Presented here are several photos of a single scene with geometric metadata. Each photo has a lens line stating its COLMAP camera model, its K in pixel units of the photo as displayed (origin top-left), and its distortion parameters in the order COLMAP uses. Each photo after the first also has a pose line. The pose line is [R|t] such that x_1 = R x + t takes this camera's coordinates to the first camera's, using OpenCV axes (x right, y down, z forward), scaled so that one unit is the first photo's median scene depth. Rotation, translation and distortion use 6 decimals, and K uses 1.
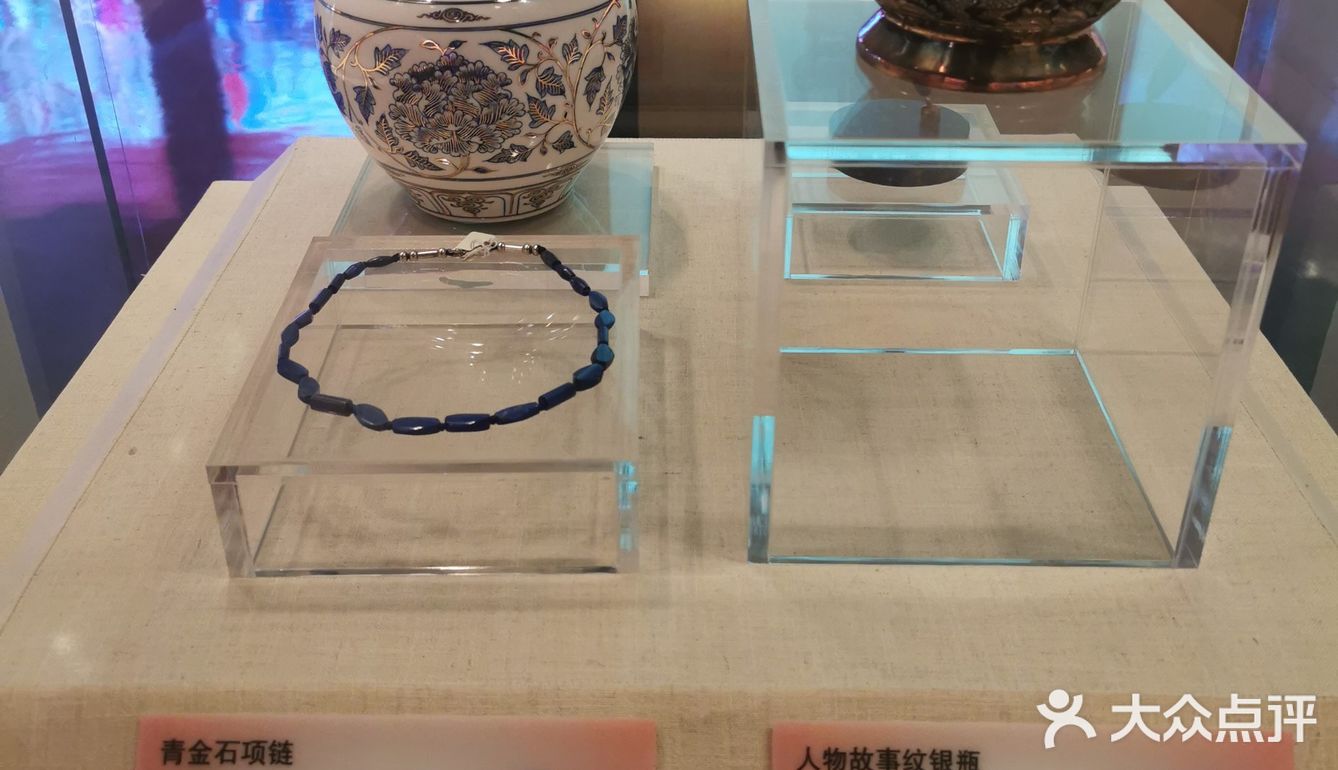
lens RADIAL K [[1391.8, 0, 671.2], [0, 1391.8, 385.3], [0, 0, 1]] dist [-0.004876, 0.000000]
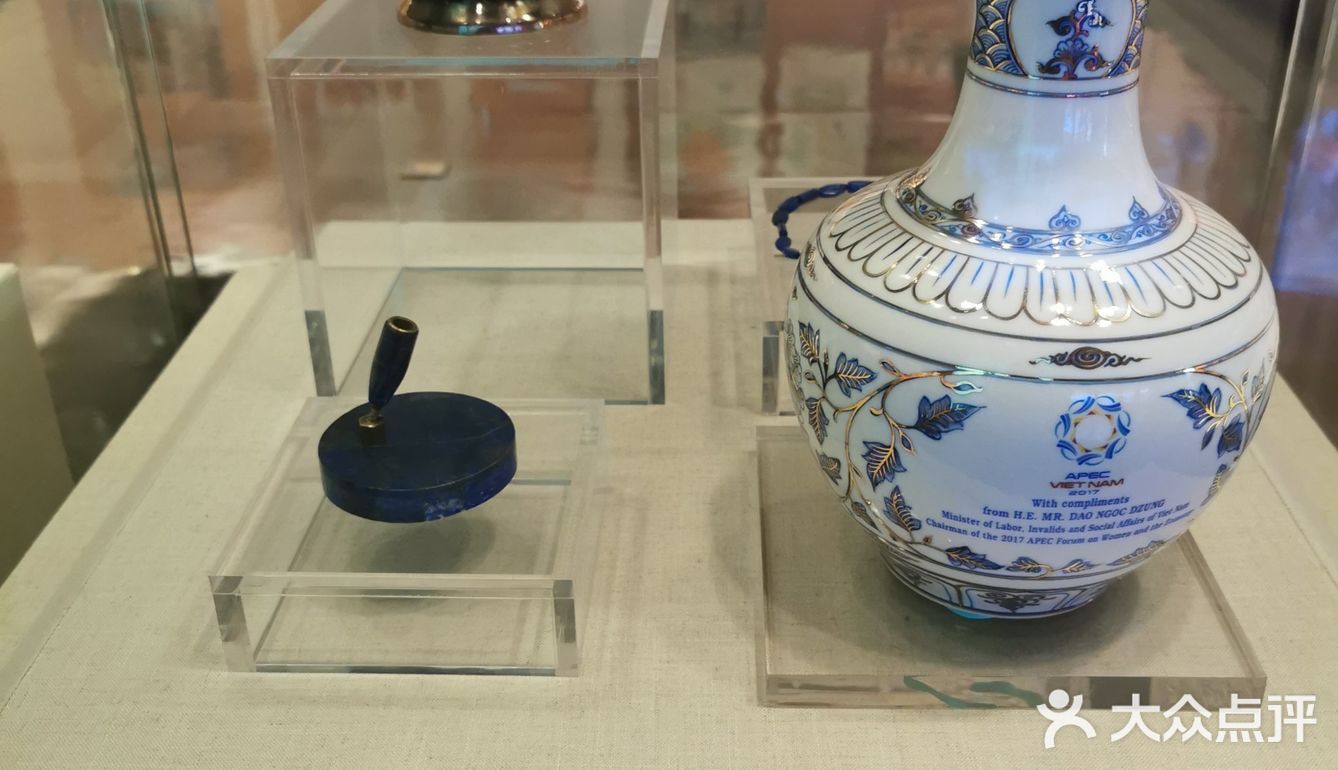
lens RADIAL K [[1391.8, 0, 671.3], [0, 1391.8, 384.8], [0, 0, 1]] dist [-0.004876, 0.000000]
pose [[-0.999538, 0.000351, 0.030401, 0.013855], [0.026573, 0.495941, 0.867950, -1.060845], [-0.014772, 0.868356, -0.495721, 1.729799]]
